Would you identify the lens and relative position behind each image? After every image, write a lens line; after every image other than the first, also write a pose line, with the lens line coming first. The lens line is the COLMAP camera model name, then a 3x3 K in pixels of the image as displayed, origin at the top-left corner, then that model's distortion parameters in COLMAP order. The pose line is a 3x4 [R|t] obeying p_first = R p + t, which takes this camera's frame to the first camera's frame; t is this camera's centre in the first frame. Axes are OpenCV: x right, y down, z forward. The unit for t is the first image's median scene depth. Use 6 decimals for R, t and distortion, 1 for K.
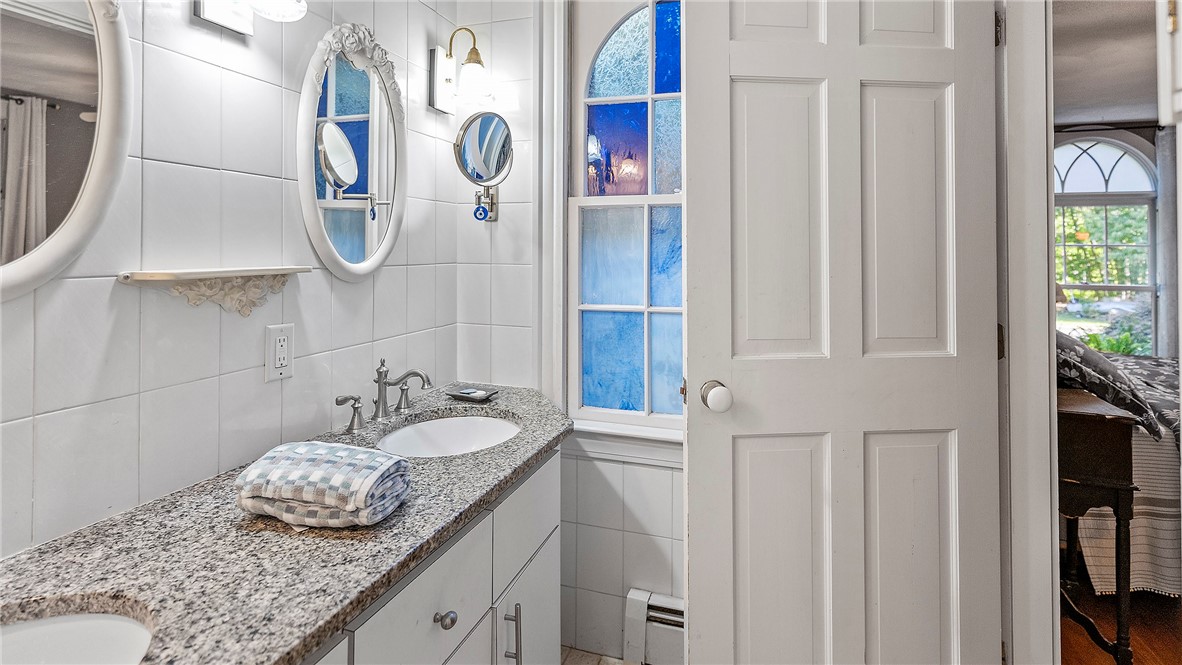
lens RADIAL K [[589.1, 0, 591.1], [0, 589.1, 241.4], [0, 0, 1]] dist [-0.000605, -0.000158]
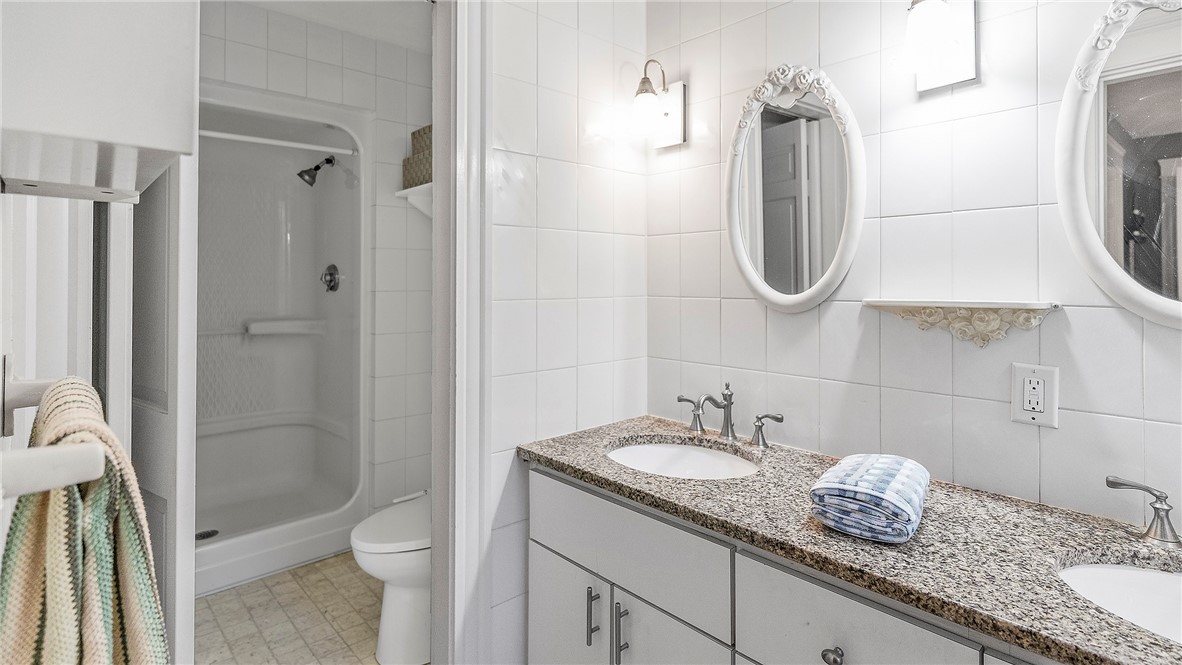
lens RADIAL K [[579.7, 0, 585.8], [0, 579.7, 283.0], [0, 0, 1]] dist [0.001040, 0.000379]
pose [[-0.490273, -0.007829, -0.871534, 0.765042], [0.007515, 0.999885, -0.013210, 0.026005], [0.871537, -0.013026, -0.490157, 1.065391]]
